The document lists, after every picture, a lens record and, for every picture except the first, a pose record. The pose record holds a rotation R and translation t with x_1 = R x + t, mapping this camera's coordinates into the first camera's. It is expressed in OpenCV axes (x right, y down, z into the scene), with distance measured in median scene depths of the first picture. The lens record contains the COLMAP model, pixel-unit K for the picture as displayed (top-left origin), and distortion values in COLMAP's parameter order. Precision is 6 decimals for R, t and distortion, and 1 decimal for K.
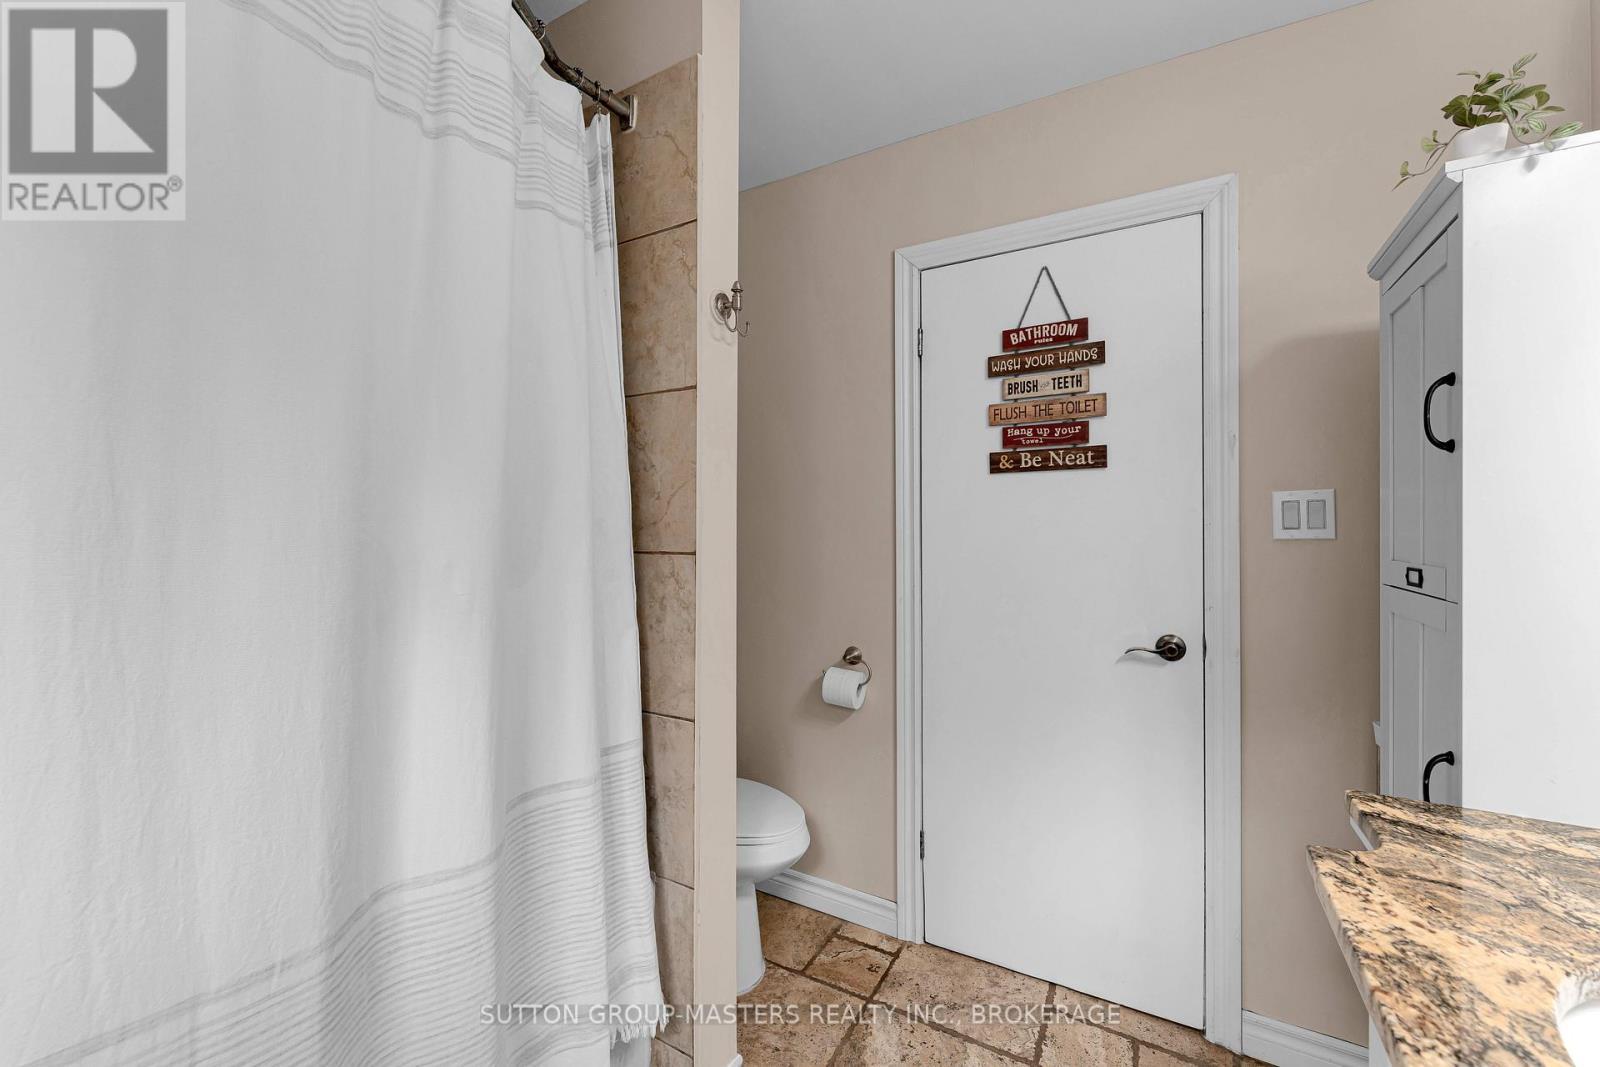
lens RADIAL K [[648.9, 0, 792.3], [0, 648.9, 532.2], [0, 0, 1]] dist [-0.000849, -0.000047]
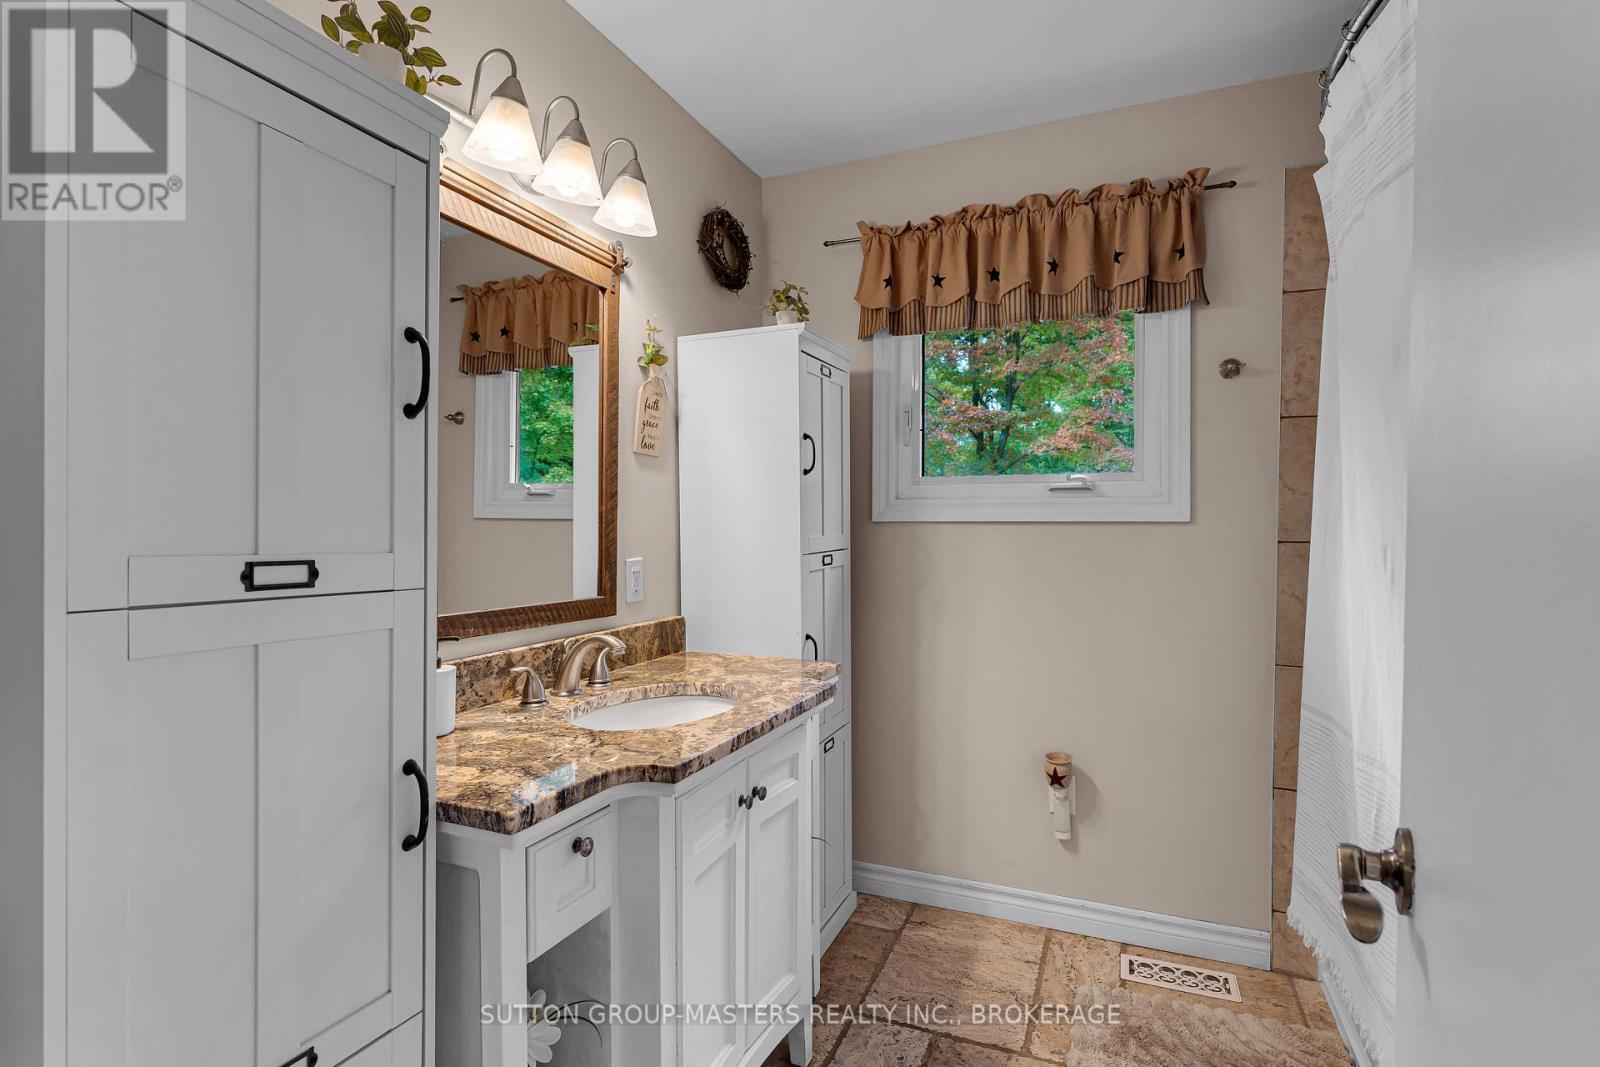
lens RADIAL K [[745.5, 0, 795.6], [0, 745.5, 529.1], [0, 0, 1]] dist [-0.001402, 0.000295]
pose [[-0.995283, -0.002898, -0.096973, 0.753967], [-0.002395, 0.999983, -0.005302, 0.037901], [0.096987, -0.005045, -0.995273, 2.610184]]
